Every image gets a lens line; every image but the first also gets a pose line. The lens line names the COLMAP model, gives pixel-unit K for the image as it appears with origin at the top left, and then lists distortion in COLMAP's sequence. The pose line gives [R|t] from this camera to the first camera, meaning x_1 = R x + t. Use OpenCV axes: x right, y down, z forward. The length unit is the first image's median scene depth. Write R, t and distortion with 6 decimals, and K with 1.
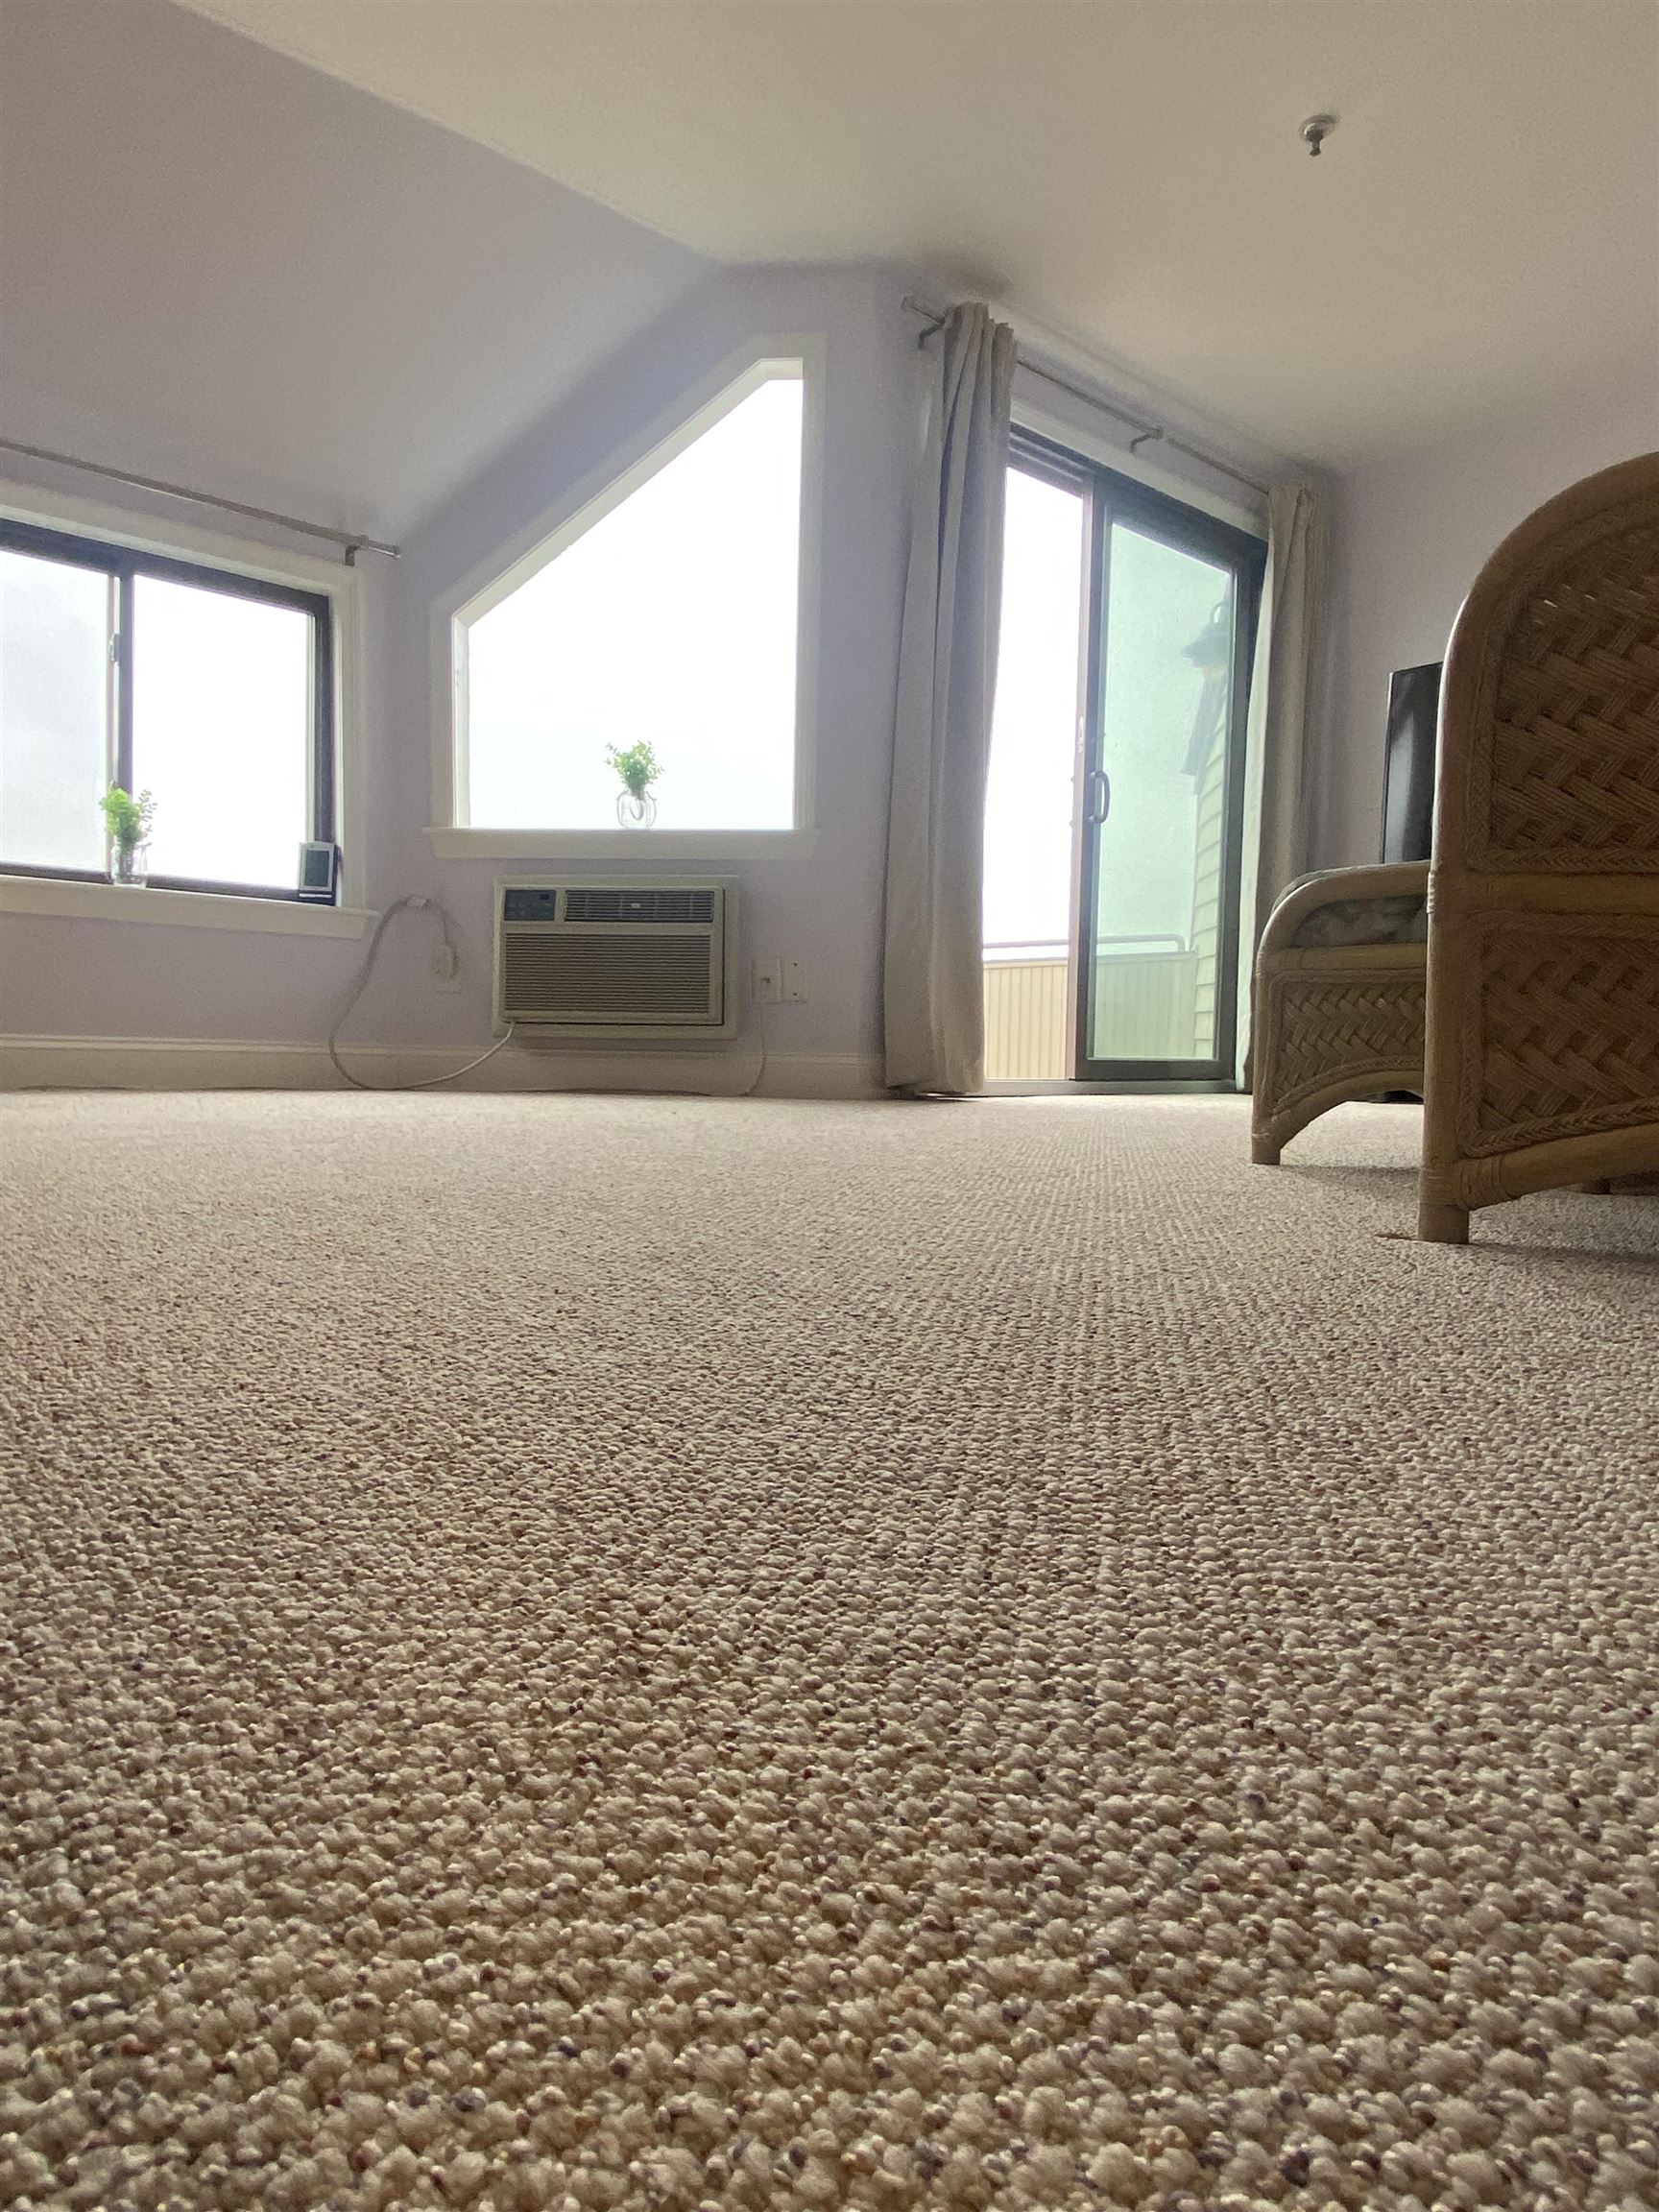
lens RADIAL K [[1328.1, 0, 838.2], [0, 1328.1, 1106.3], [0, 0, 1]] dist [0.000842, -0.000573]
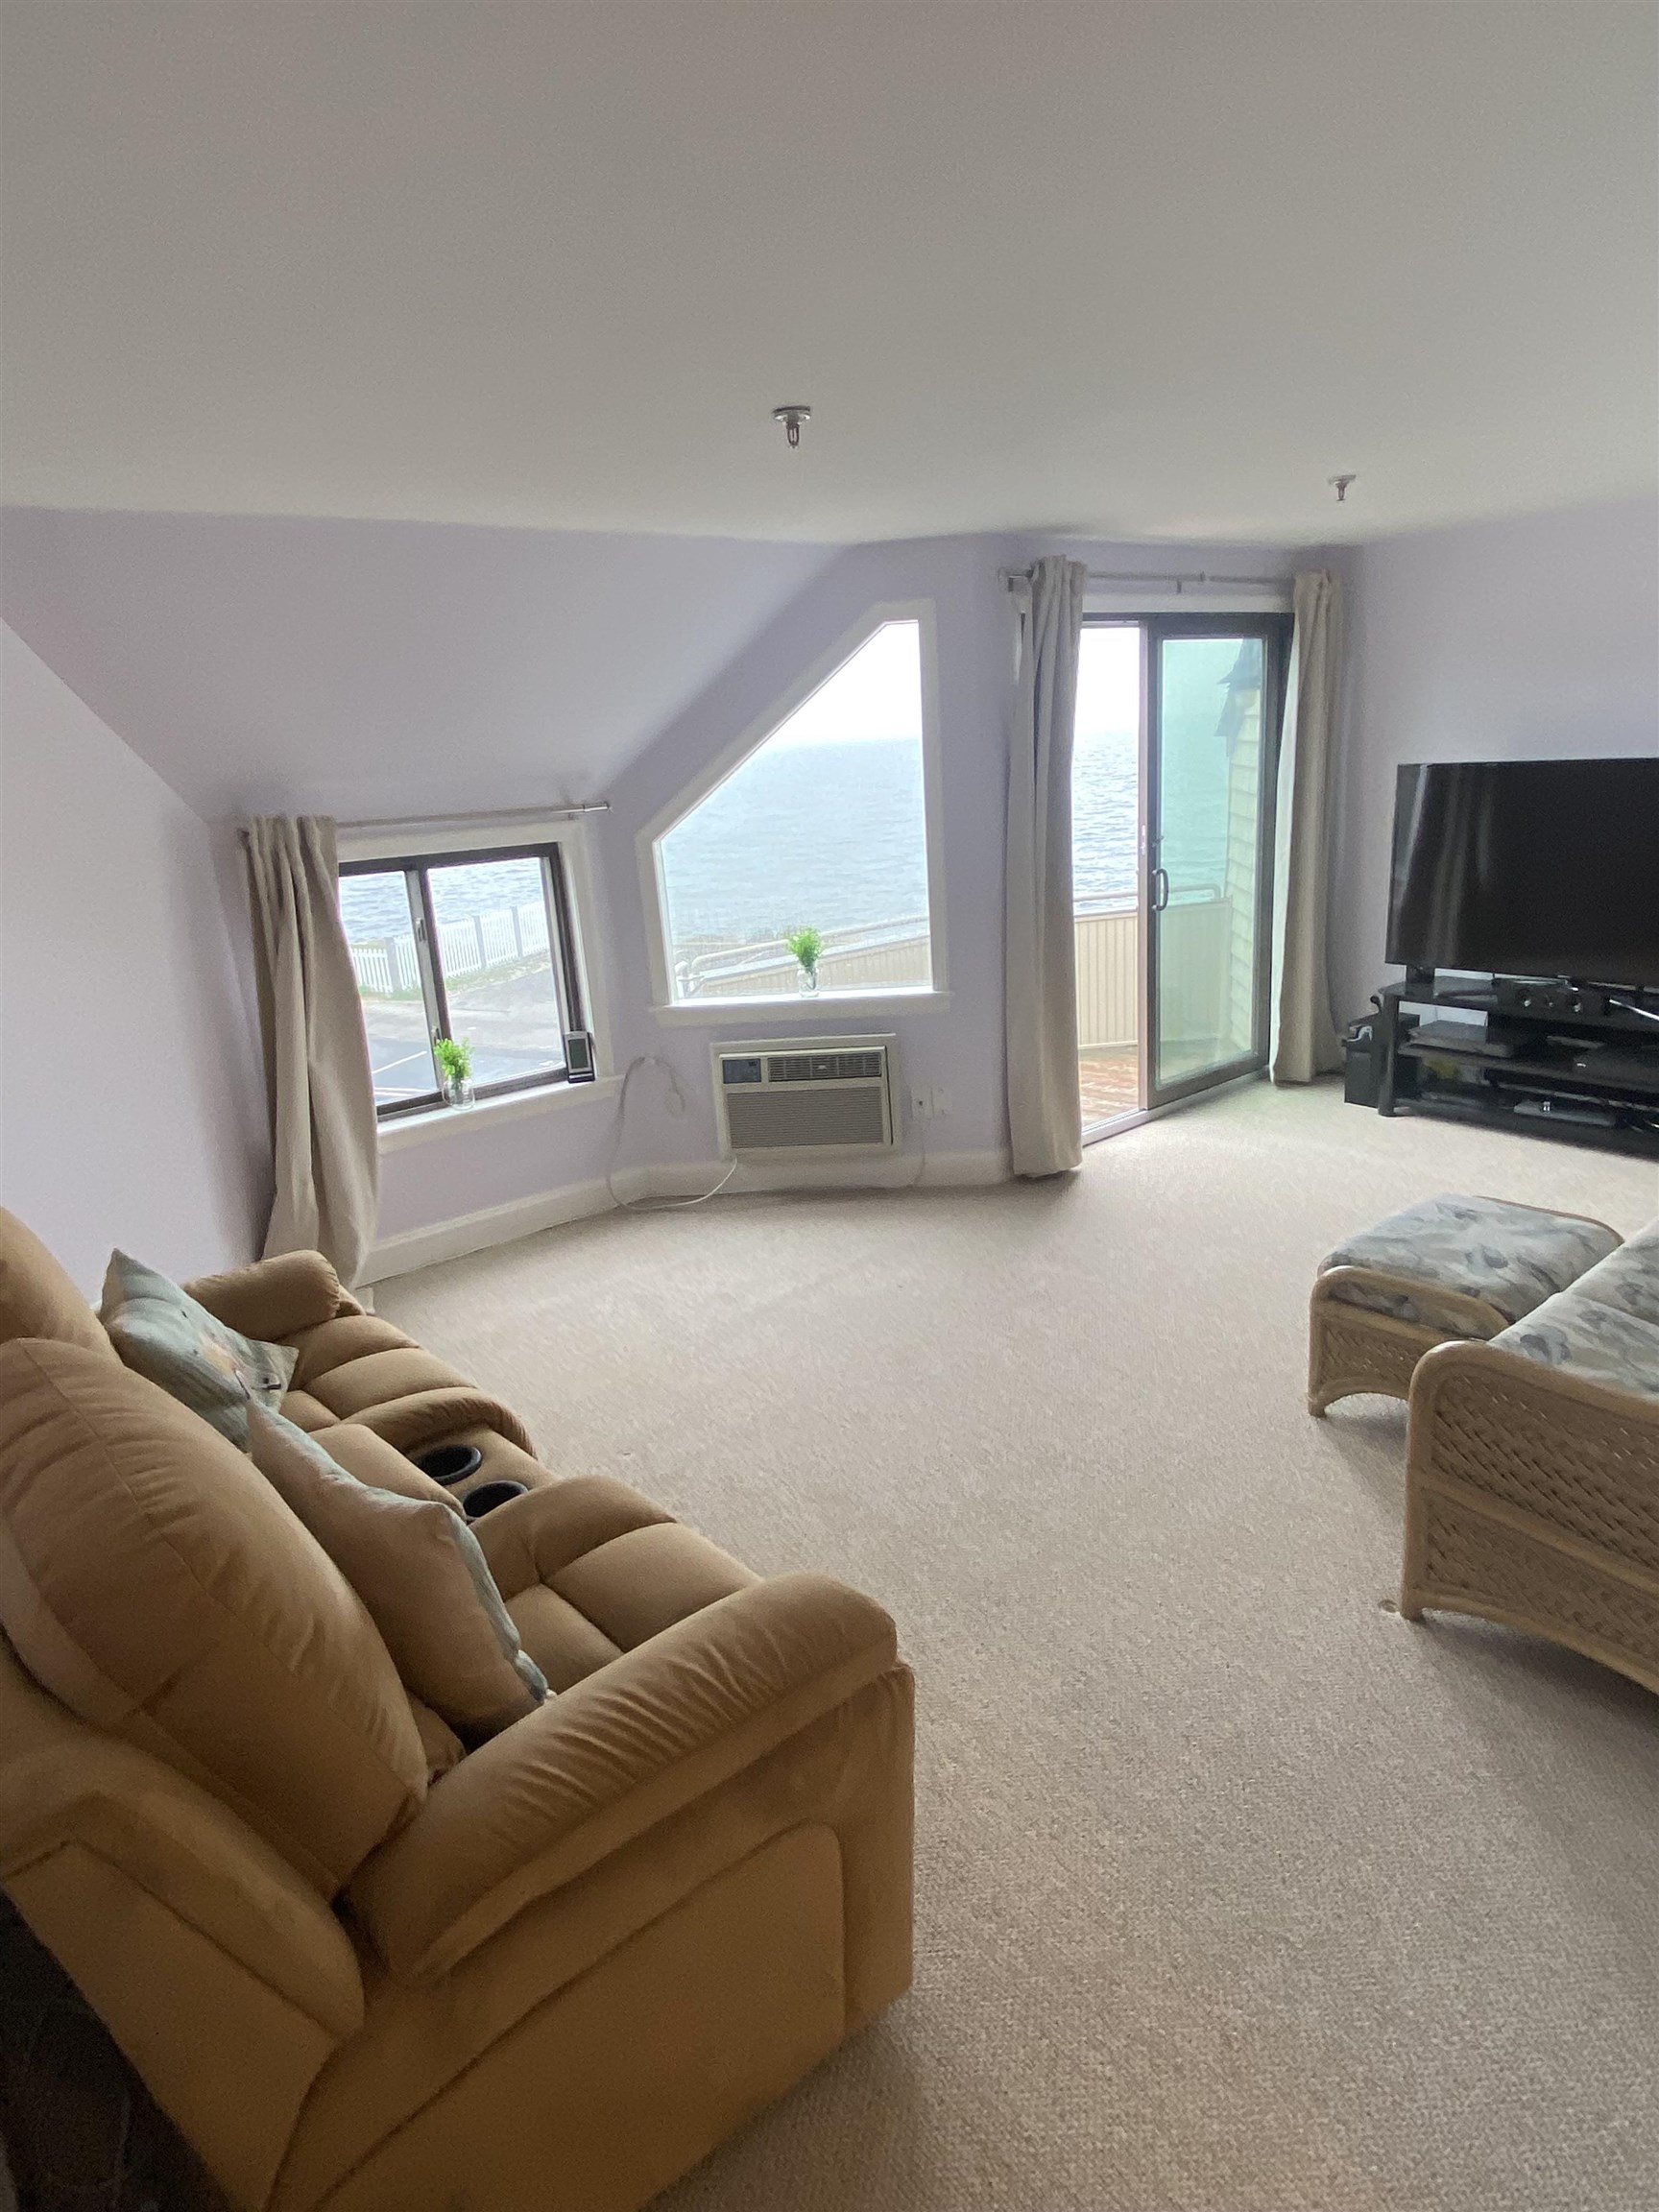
lens RADIAL K [[1273.4, 0, 829.5], [0, 1273.4, 1106.0], [0, 0, 1]] dist [0.061354, -0.114184]
pose [[0.995782, -0.085975, -0.032052, -0.105227], [0.091044, 0.969234, 0.228684, -0.397616], [0.011405, -0.230638, 0.972973, -0.250175]]
